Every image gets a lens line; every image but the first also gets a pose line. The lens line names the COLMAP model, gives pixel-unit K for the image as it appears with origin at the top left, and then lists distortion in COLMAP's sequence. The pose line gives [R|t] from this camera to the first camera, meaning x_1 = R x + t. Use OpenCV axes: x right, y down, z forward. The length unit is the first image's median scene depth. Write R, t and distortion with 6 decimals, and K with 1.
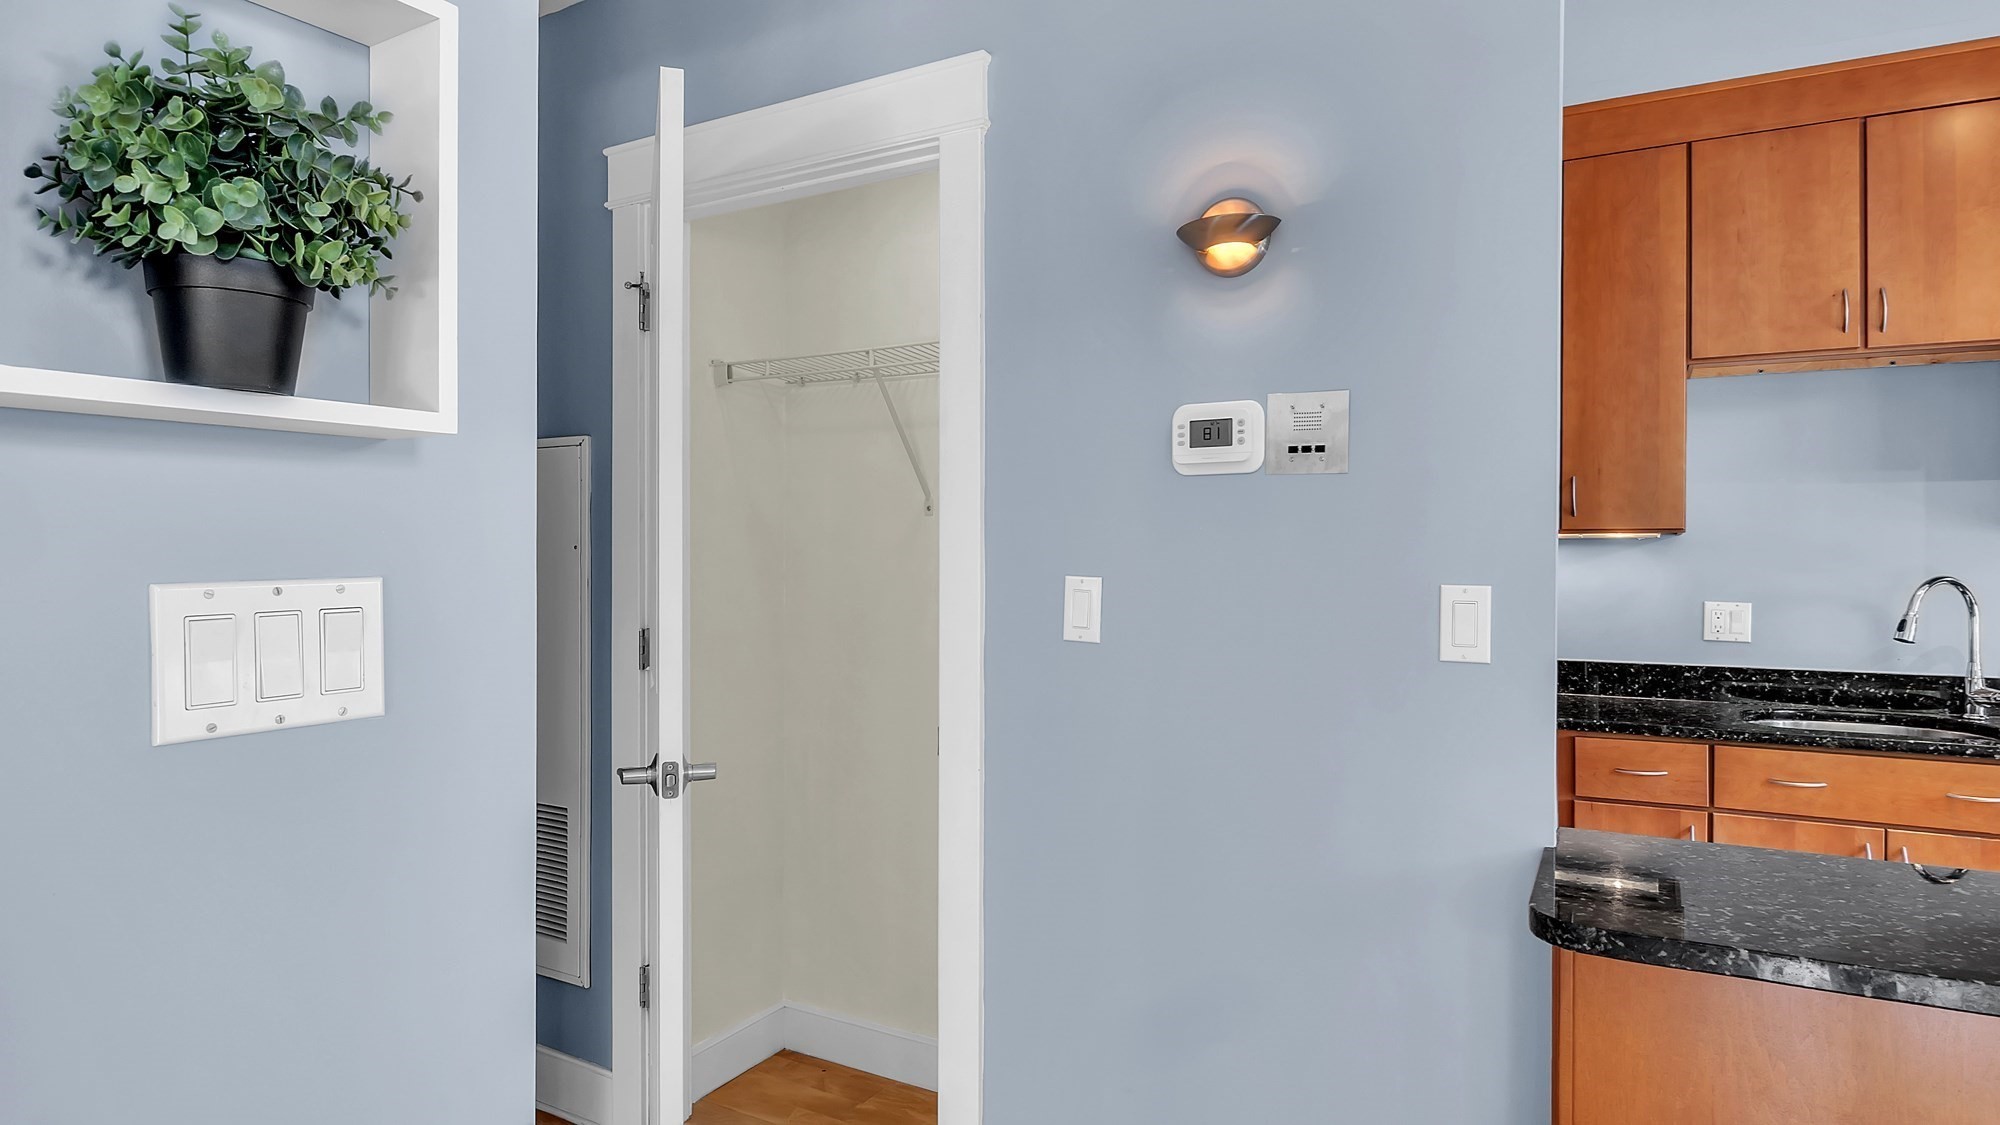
lens RADIAL K [[1101.3, 0, 1005.4], [0, 1101.3, 561.7], [0, 0, 1]] dist [-0.022471, -0.000607]
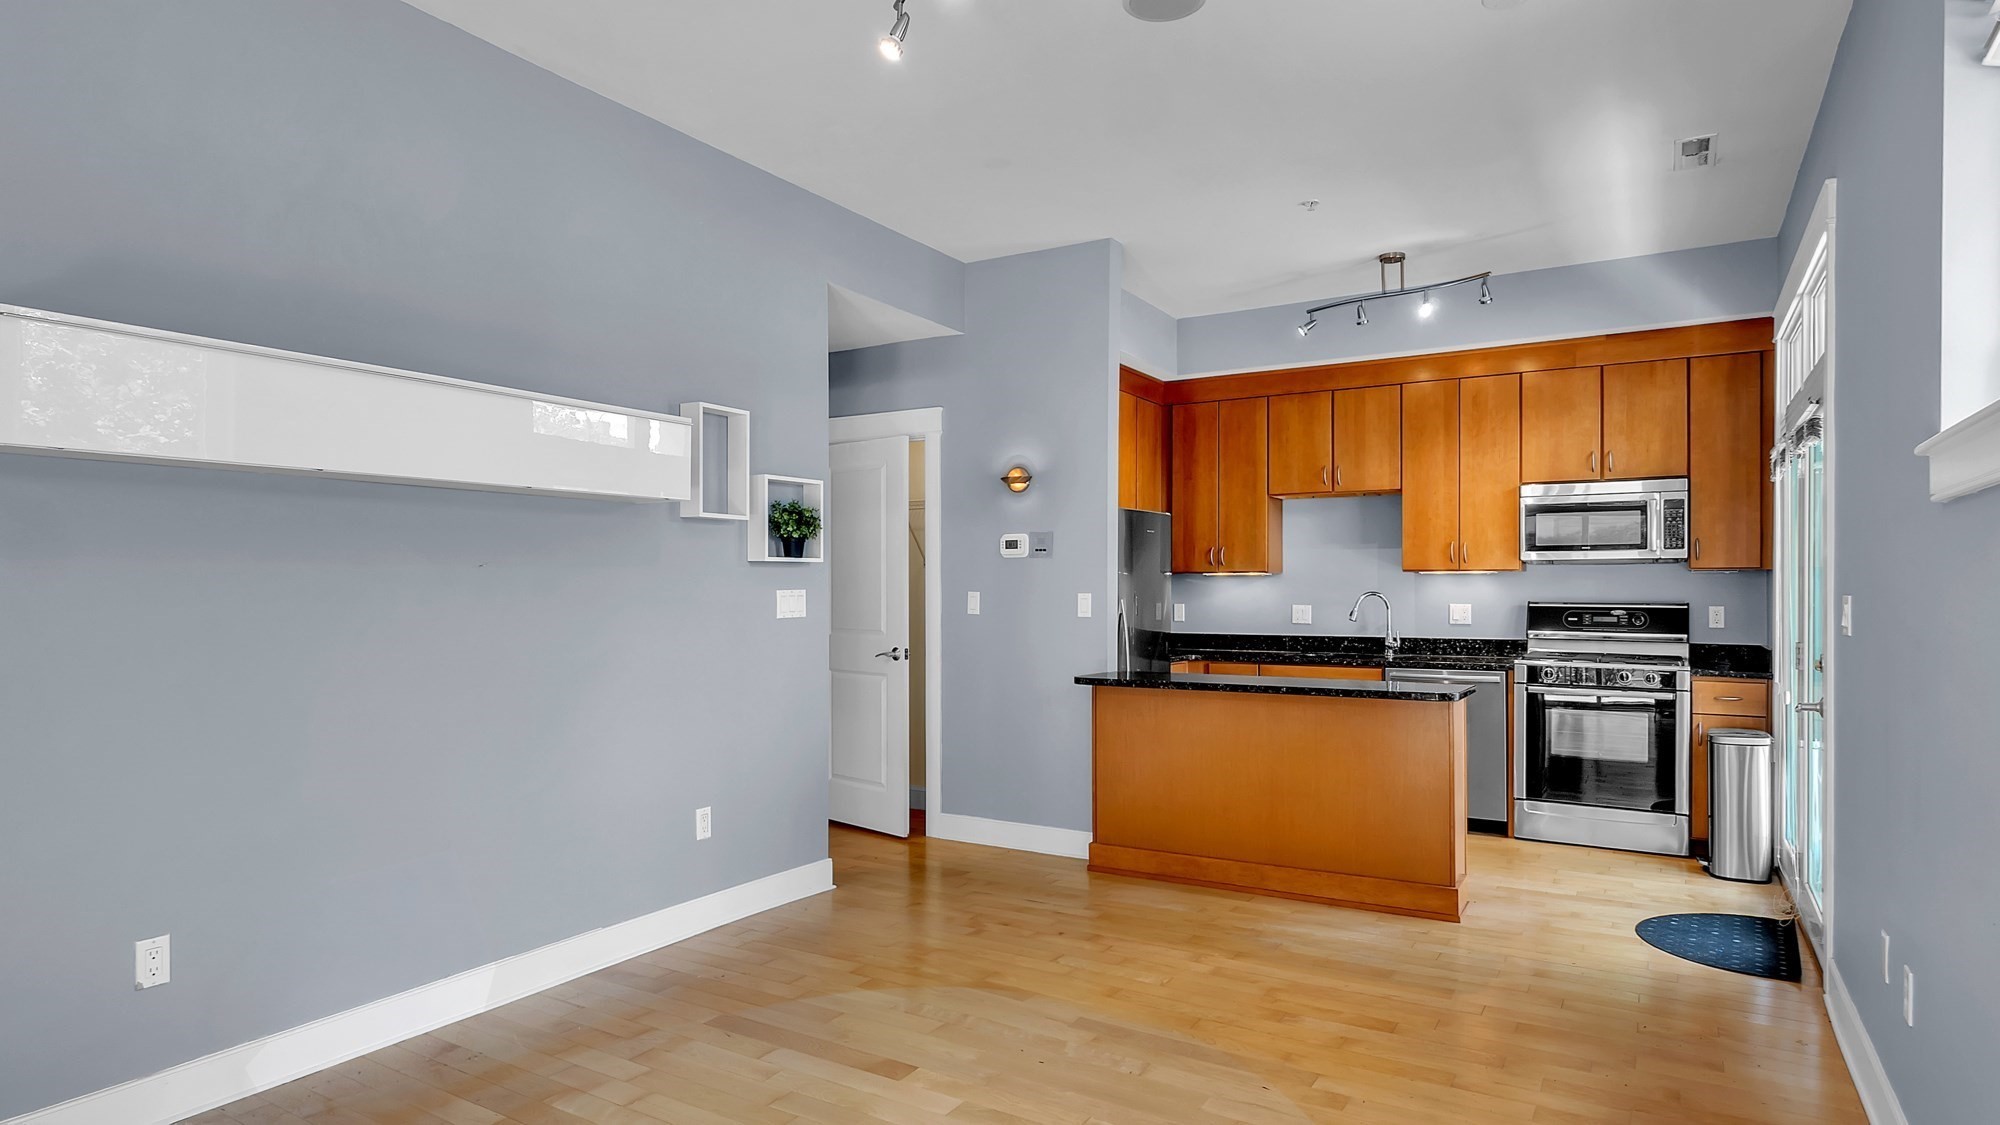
lens RADIAL K [[1105.3, 0, 999.3], [0, 1105.3, 593.9], [0, 0, 1]] dist [-0.024455, -0.000281]
pose [[0.999676, -0.005825, -0.024774, 0.143886], [0.005864, 0.999982, 0.001526, 0.009744], [0.024765, -0.001671, 0.999692, -1.310068]]
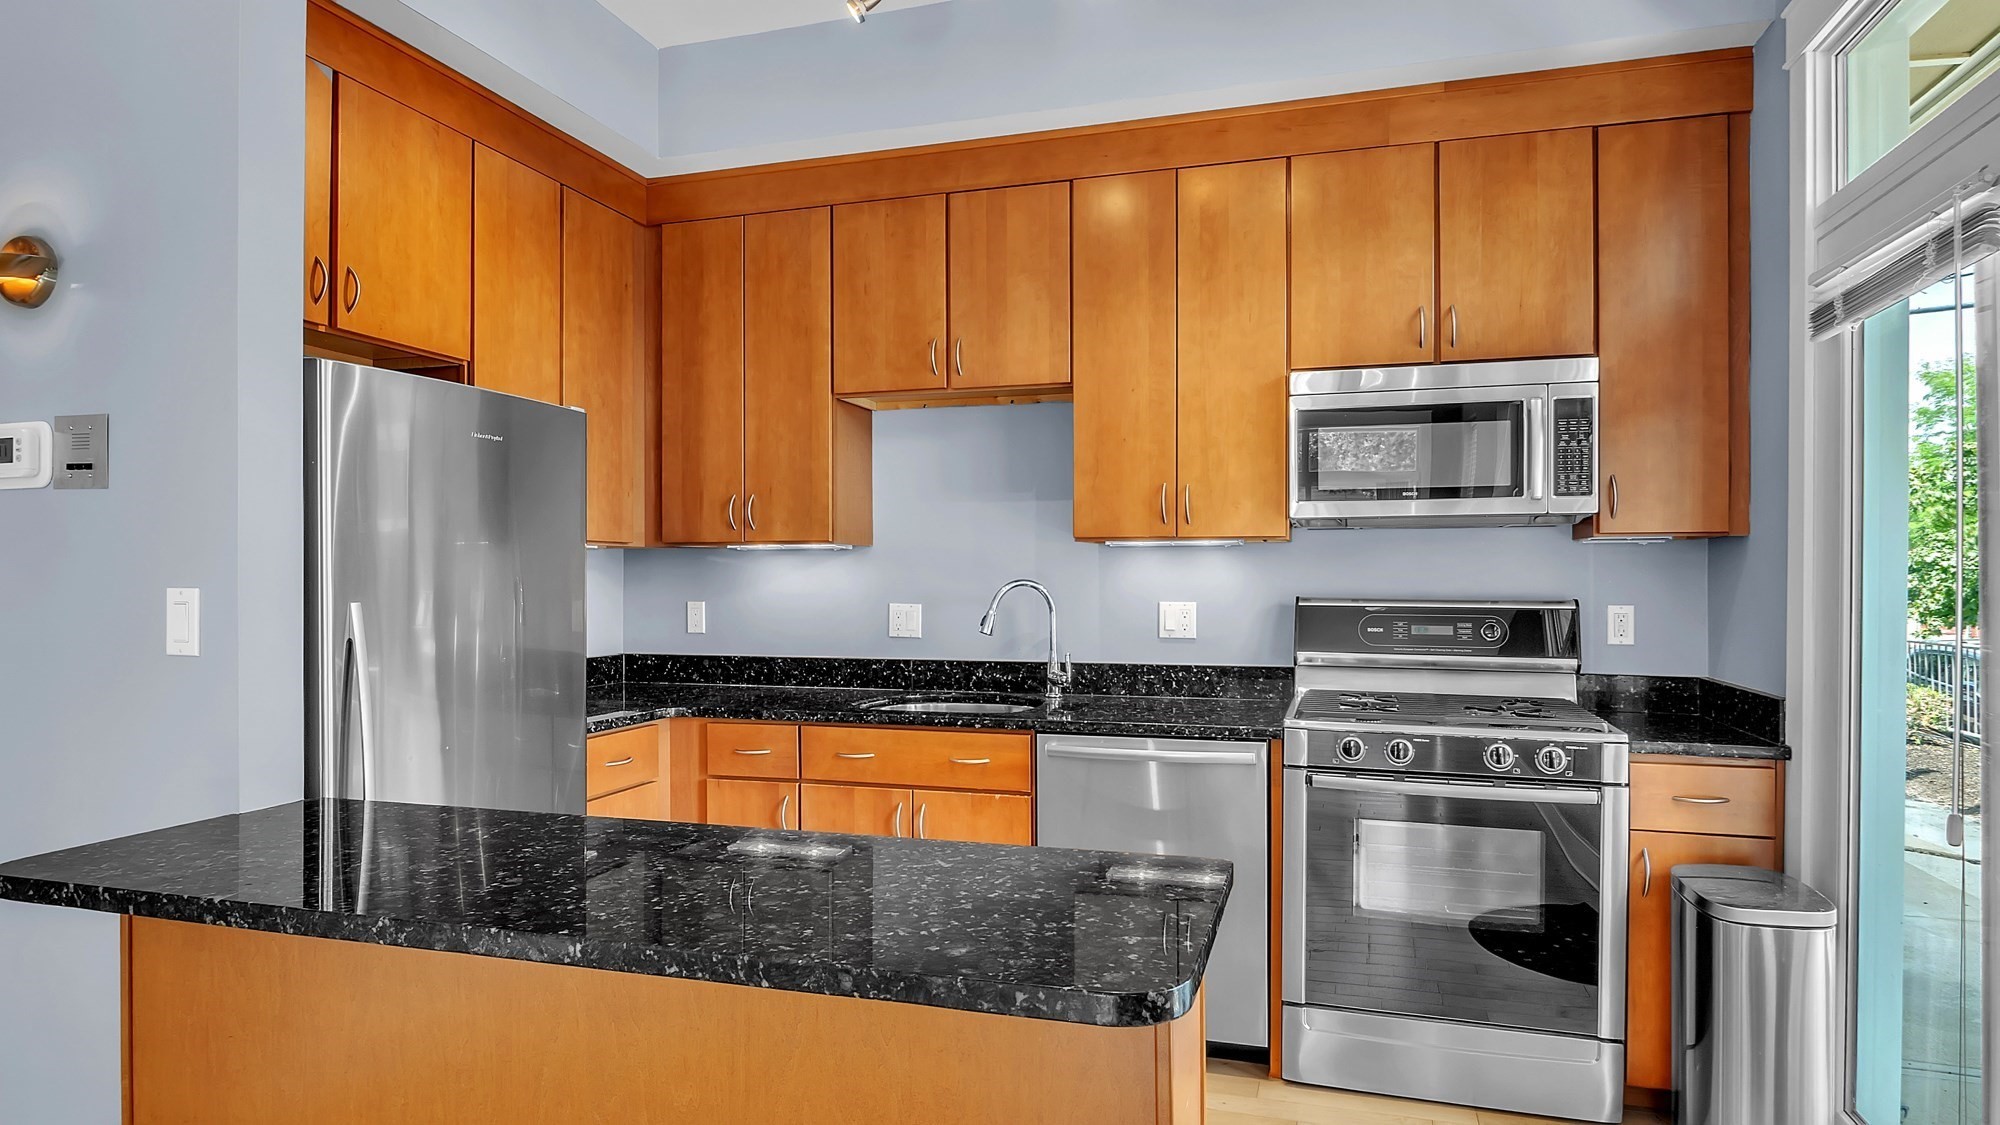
lens RADIAL K [[1080.3, 0, 1009.8], [0, 1080.3, 576.7], [0, 0, 1]] dist [0.001434, 0.000384]
pose [[0.974576, -0.007378, 0.223935, 0.579499], [0.007111, 0.999973, 0.002001, 0.007920], [-0.223944, -0.000358, 0.974602, -0.166838]]
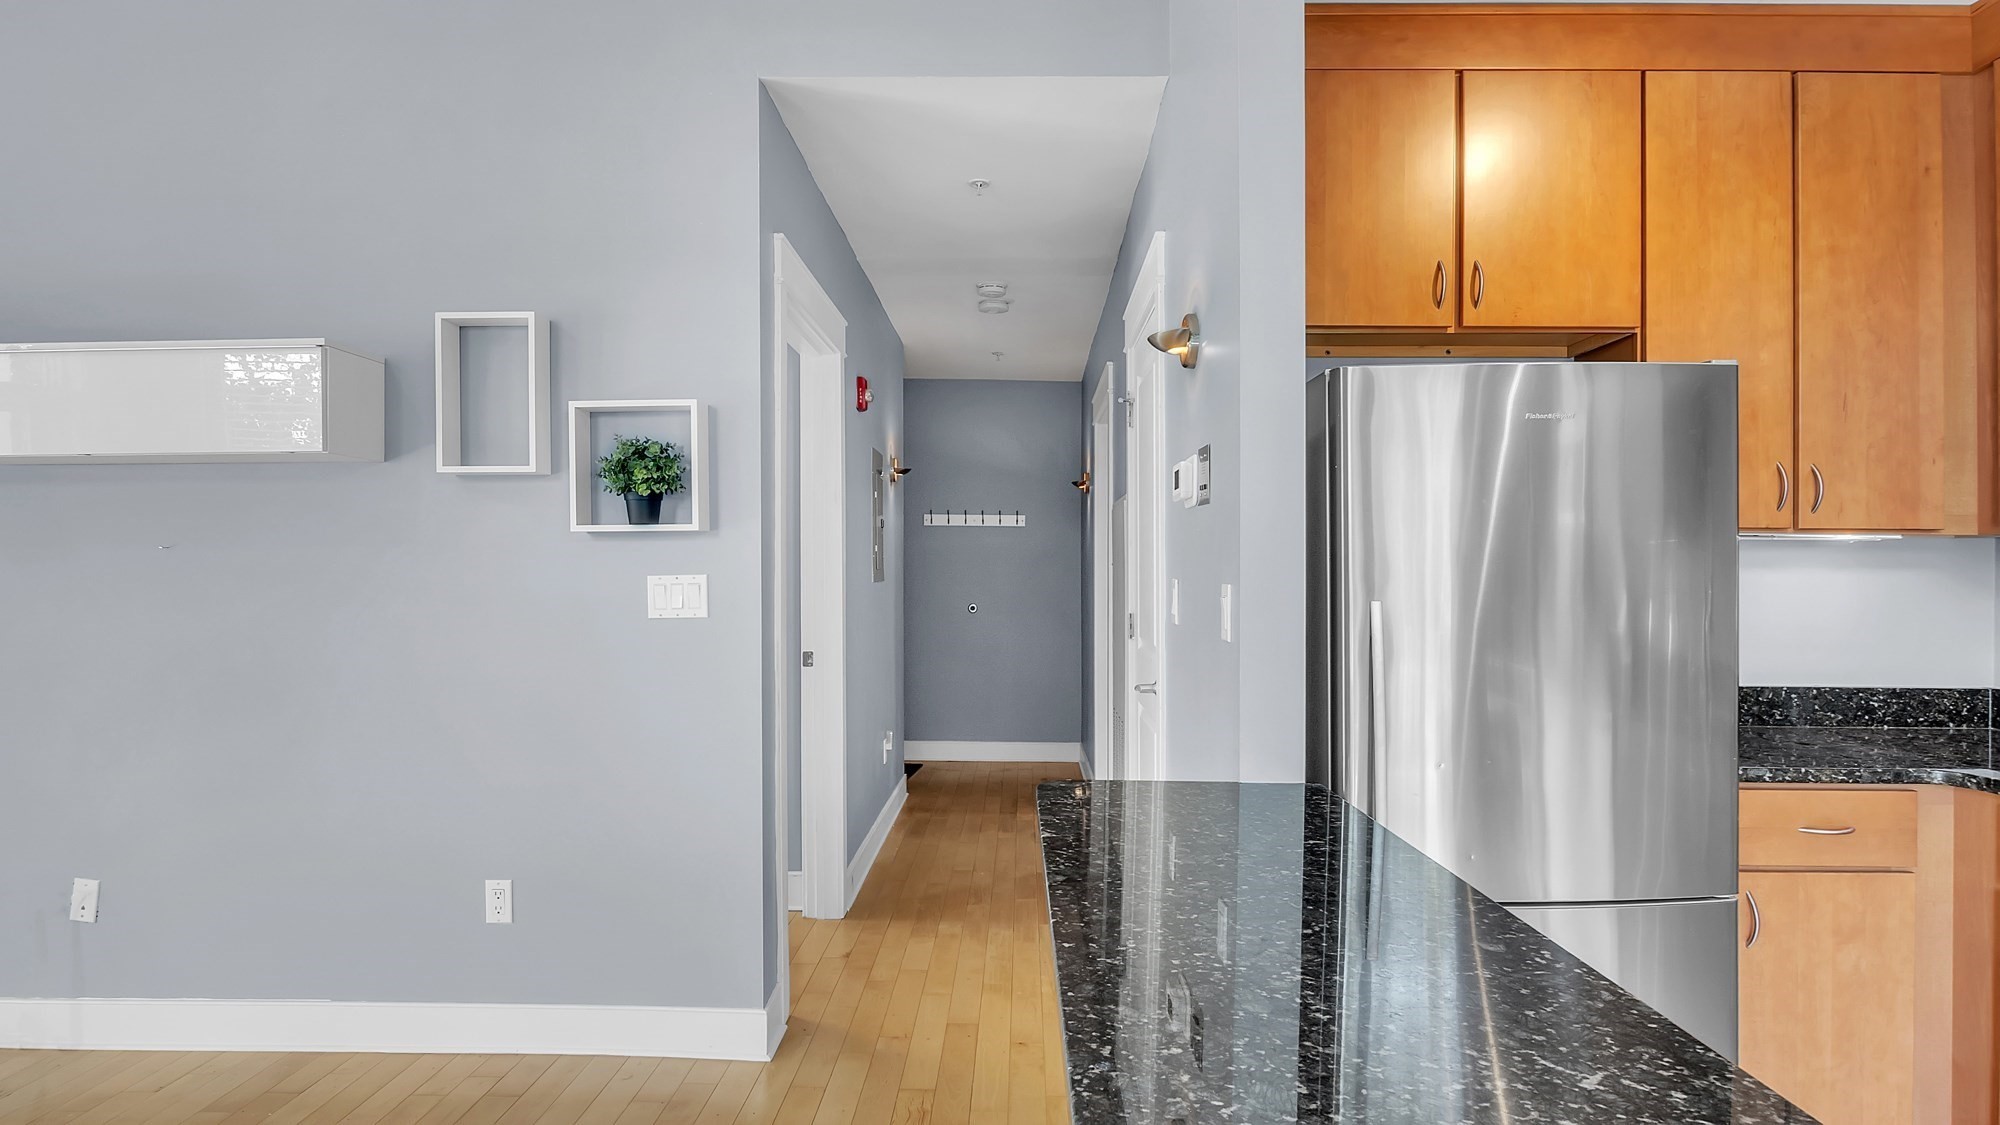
lens RADIAL K [[1101.3, 0, 1005.4], [0, 1101.3, 561.7], [0, 0, 1]] dist [-0.022471, -0.000607]
pose [[0.476871, -0.017115, -0.878807, 0.860878], [-0.000252, 0.999808, -0.019608, 0.012696], [0.878973, 0.009572, 0.476775, 0.075097]]
